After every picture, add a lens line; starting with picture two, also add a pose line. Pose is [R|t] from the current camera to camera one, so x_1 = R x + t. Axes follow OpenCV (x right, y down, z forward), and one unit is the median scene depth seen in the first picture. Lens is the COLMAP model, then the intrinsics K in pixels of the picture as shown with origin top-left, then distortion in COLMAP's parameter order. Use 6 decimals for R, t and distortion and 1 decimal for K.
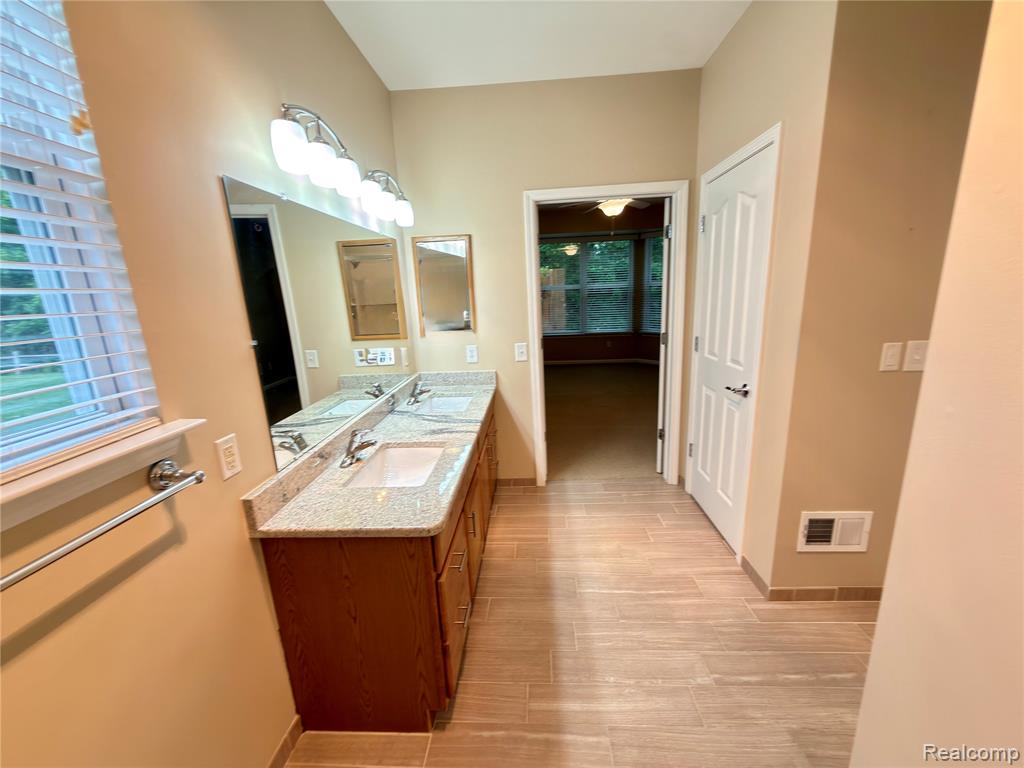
lens RADIAL K [[409.5, 0, 513.6], [0, 409.5, 386.4], [0, 0, 1]] dist [0.001651, 0.000094]
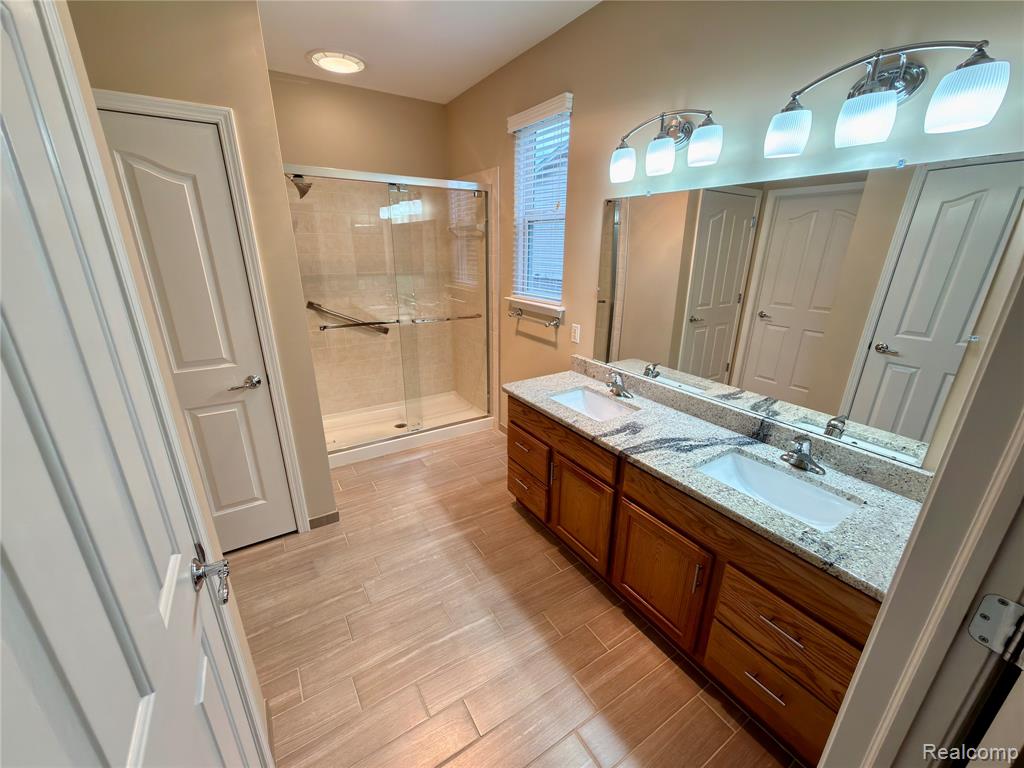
lens RADIAL K [[409.5, 0, 513.6], [0, 409.5, 386.4], [0, 0, 1]] dist [0.001651, 0.000094]
pose [[-0.813409, 0.226883, -0.535621, 0.508336], [-0.104060, 0.849188, 0.517736, -0.421978], [0.572308, 0.476868, -0.667128, 1.441279]]
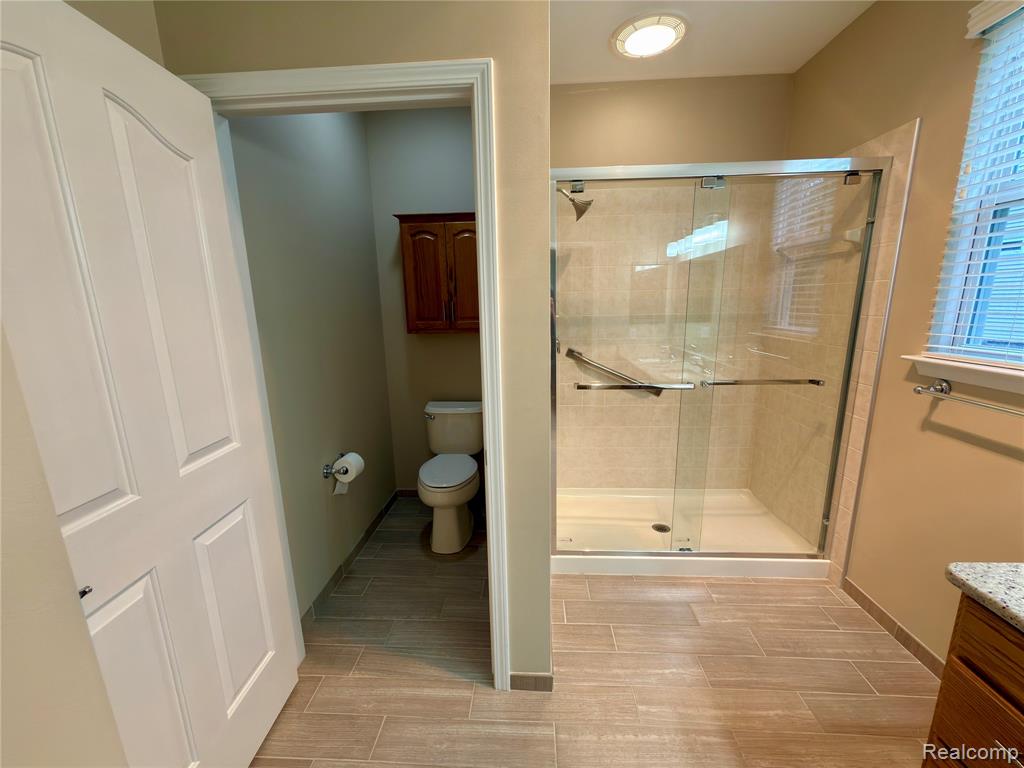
lens RADIAL K [[409.5, 0, 513.6], [0, 409.5, 386.4], [0, 0, 1]] dist [0.001651, 0.000094]
pose [[-0.997734, 0.066260, 0.011667, 0.390981], [0.065031, 0.905329, 0.419703, -0.233622], [0.017247, 0.419511, -0.907586, 0.967541]]
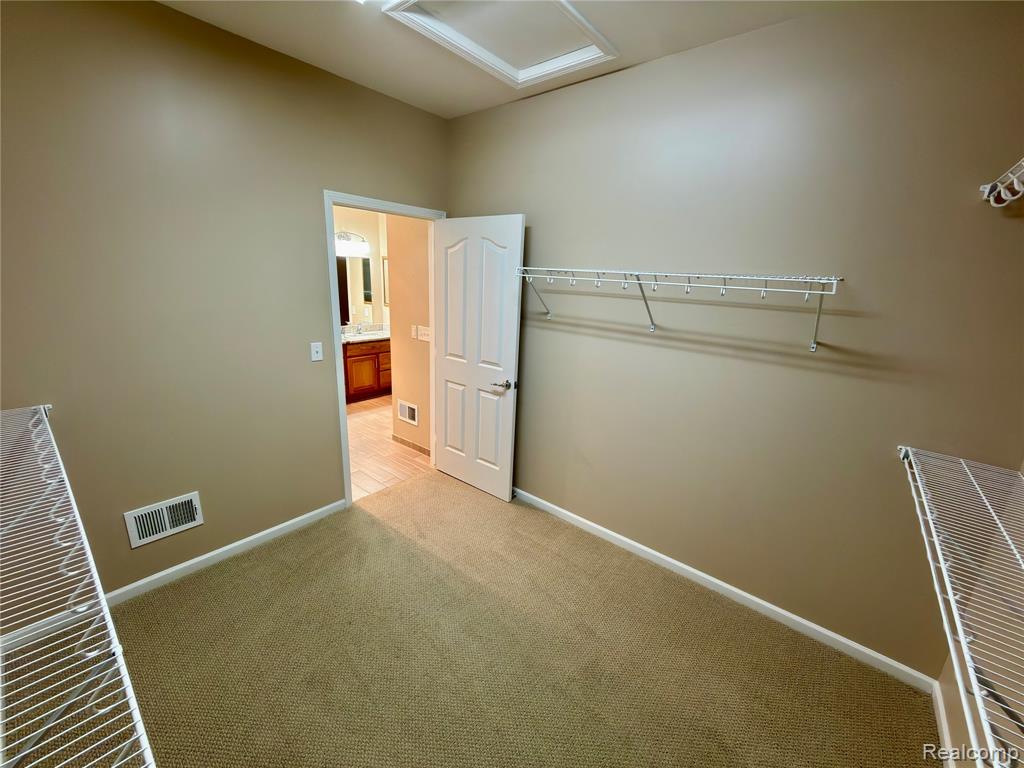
lens RADIAL K [[409.5, 0, 513.6], [0, 409.5, 386.4], [0, 0, 1]] dist [0.001651, 0.000094]
pose [[0.789094, 0.220788, -0.573222, 2.281254], [-0.211154, 0.973802, 0.084406, -0.071931], [0.576840, 0.054434, 0.815041, -0.410953]]
